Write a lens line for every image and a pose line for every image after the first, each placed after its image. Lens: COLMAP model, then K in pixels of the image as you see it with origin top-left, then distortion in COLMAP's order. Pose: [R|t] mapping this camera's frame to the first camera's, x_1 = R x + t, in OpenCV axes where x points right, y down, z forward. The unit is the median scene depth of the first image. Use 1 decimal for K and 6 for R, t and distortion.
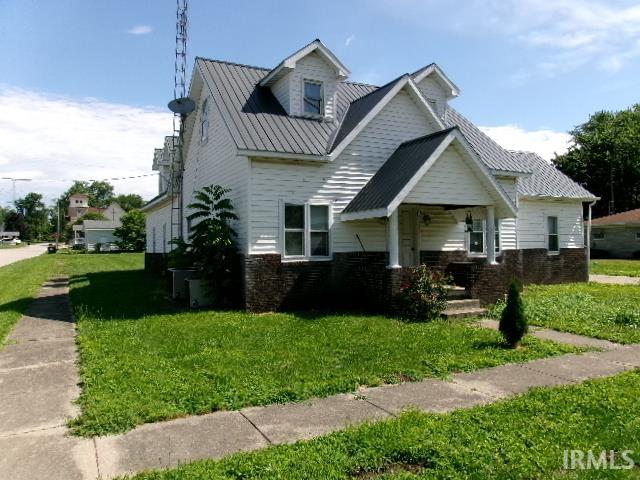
lens RADIAL K [[497.6, 0, 334.3], [0, 497.6, 241.4], [0, 0, 1]] dist [-0.003961, 0.004167]
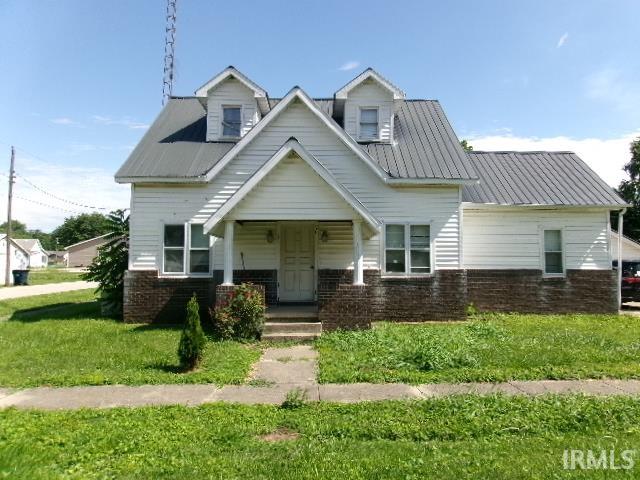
lens RADIAL K [[497.6, 0, 334.3], [0, 497.6, 241.4], [0, 0, 1]] dist [-0.003961, 0.004167]
pose [[0.902644, -0.012719, -0.430199, 0.609719], [-0.005077, 0.999179, -0.040194, 0.003731], [0.430357, 0.038465, 0.901839, 0.162198]]
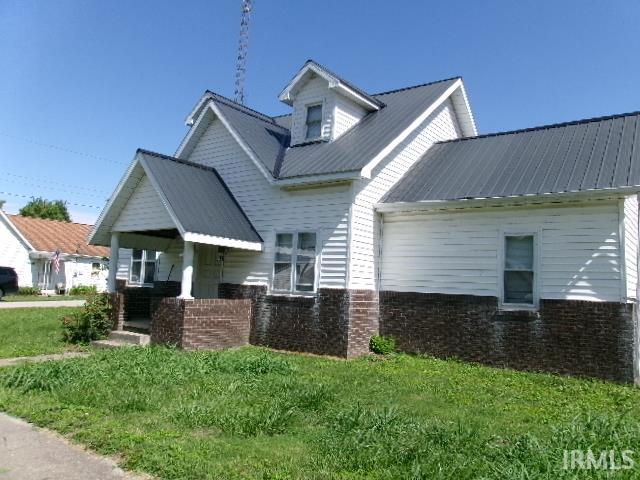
lens RADIAL K [[497.6, 0, 334.3], [0, 497.6, 241.4], [0, 0, 1]] dist [-0.003961, 0.004167]
pose [[0.448790, -0.053500, -0.892035, 1.066700], [-0.042748, 0.995778, -0.081228, 0.007918], [0.892614, 0.074587, 0.444608, 0.784024]]
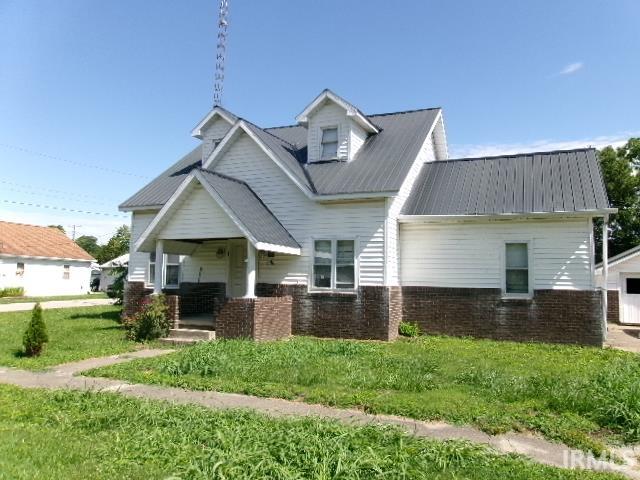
lens RADIAL K [[497.6, 0, 334.3], [0, 497.6, 241.4], [0, 0, 1]] dist [-0.003961, 0.004167]
pose [[0.630123, -0.043754, -0.775262, 1.068828], [-0.018610, 0.997273, -0.071409, 0.003030], [0.776273, 0.059424, 0.627590, 0.482375]]
